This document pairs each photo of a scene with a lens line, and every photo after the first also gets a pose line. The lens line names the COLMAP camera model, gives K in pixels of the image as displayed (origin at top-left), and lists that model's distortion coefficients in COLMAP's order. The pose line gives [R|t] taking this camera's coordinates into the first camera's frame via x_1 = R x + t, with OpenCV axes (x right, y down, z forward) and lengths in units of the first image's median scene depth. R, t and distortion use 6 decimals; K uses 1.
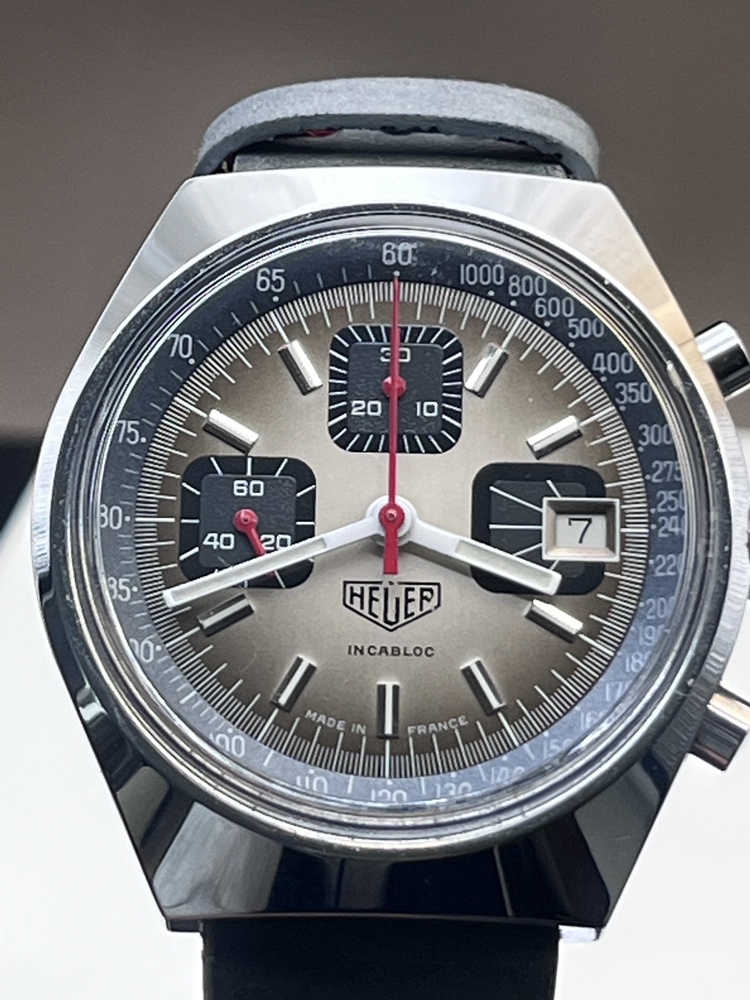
lens RADIAL K [[3998.7, 0, 376.7], [0, 3998.7, 494.5], [0, 0, 1]] dist [0.191658, 0.000000]
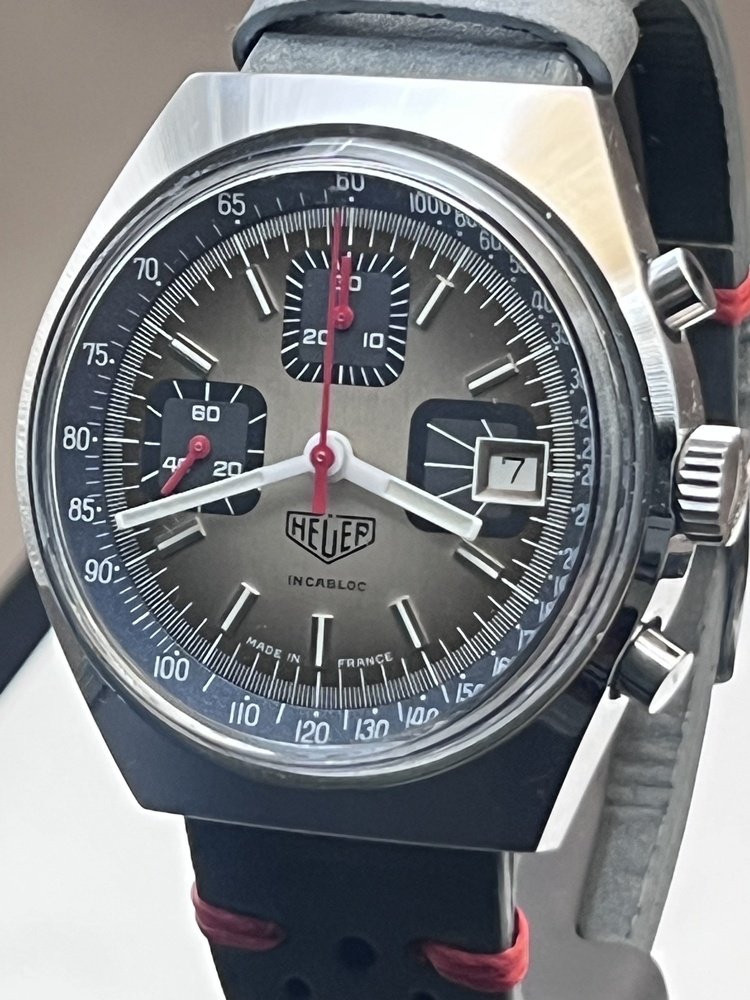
lens RADIAL K [[3998.7, 0, 409.0], [0, 3998.7, 519.1], [0, 0, 1]] dist [0.191658, 0.000000]
pose [[0.939285, 0.057877, -0.338223, 0.366609], [0.034646, 0.964639, 0.261287, -0.242364], [0.341386, -0.257141, 0.904065, 0.080769]]
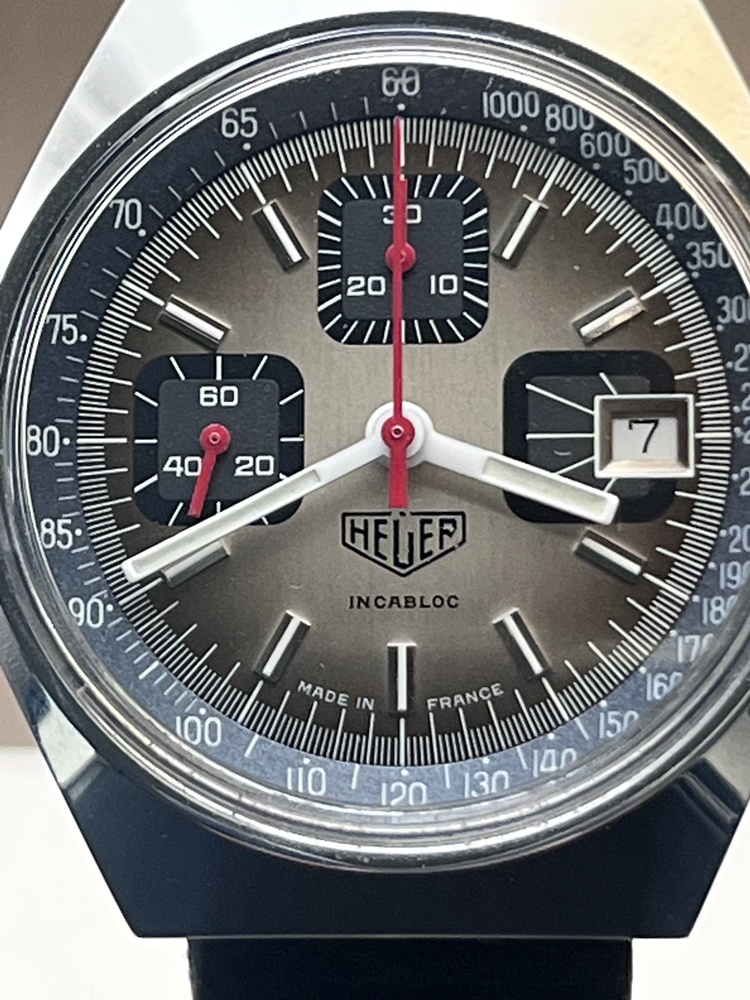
lens RADIAL K [[3998.7, 0, 363.4], [0, 3998.7, 534.8], [0, 0, 1]] dist [0.191658, 0.000000]
pose [[0.996299, -0.028936, -0.080935, 0.059020], [0.040302, 0.988969, 0.142537, -0.085426], [0.075918, -0.145271, 0.986475, 0.223534]]
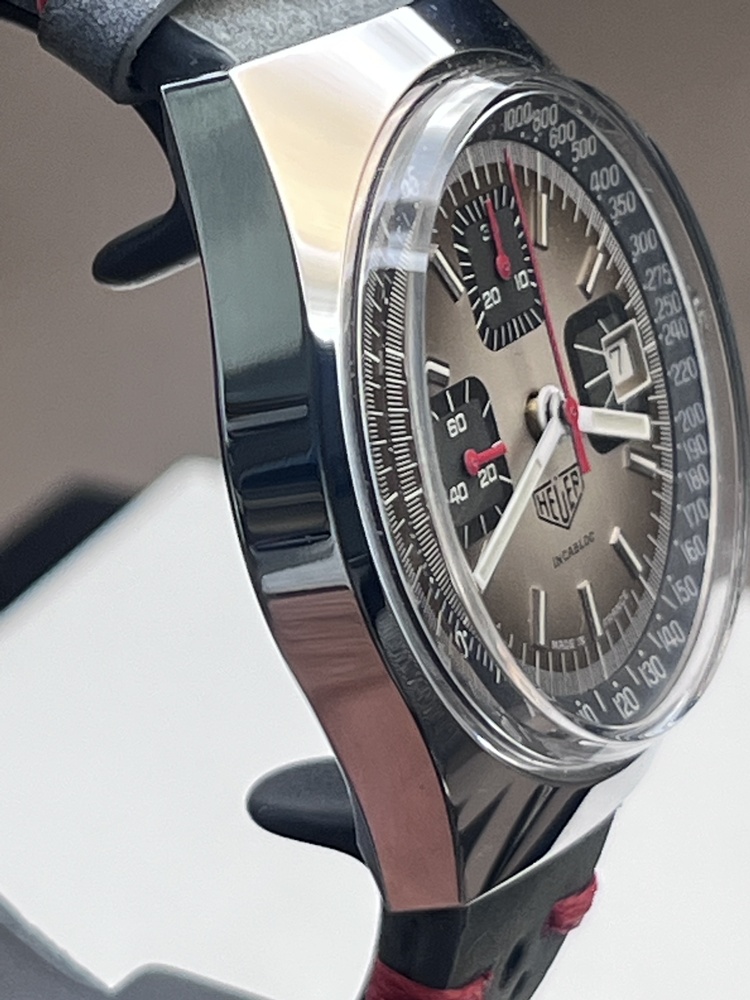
lens RADIAL K [[3998.7, 0, 373.8], [0, 3998.7, 499.3], [0, 0, 1]] dist [0.191658, 0.000000]
pose [[0.476845, -0.319109, 0.819016, -0.767972], [0.044499, 0.939342, 0.340083, -0.286850], [-0.877860, -0.125722, 0.462121, 0.606744]]
